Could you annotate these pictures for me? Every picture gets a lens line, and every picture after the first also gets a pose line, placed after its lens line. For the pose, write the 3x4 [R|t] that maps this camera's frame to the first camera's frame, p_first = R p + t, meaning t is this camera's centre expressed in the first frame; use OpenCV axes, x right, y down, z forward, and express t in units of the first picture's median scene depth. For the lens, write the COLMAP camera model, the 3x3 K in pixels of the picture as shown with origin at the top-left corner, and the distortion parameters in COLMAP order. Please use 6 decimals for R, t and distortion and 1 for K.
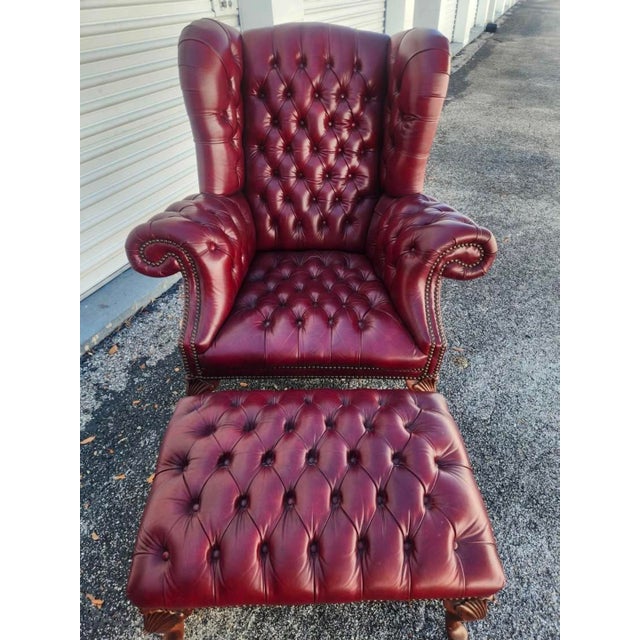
lens RADIAL K [[447.4, 0, 316.3], [0, 447.4, 322.9], [0, 0, 1]] dist [0.058168, -0.055080]
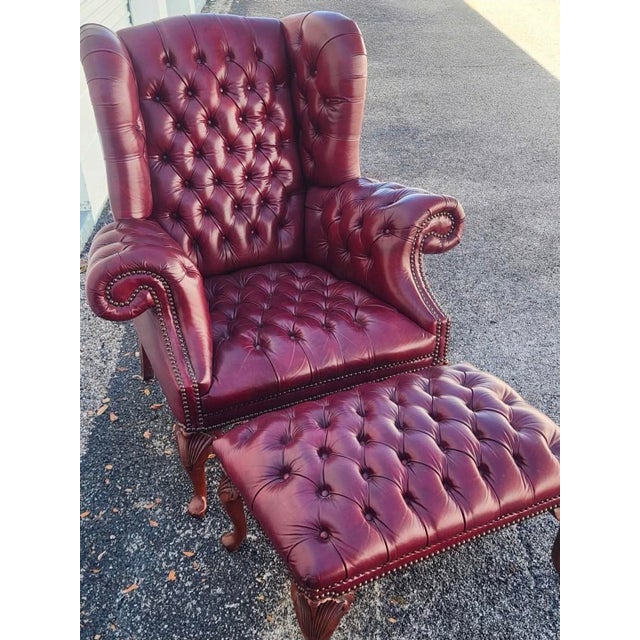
lens RADIAL K [[902.7, 0, 321.4], [0, 902.7, 323.6], [0, 0, 1]] dist [0.065734, 0.000000]
pose [[0.896938, -0.221933, 0.382424, -0.603792], [0.284958, 0.951475, -0.116168, 0.178776], [-0.338085, 0.213170, 0.916655, -0.568139]]
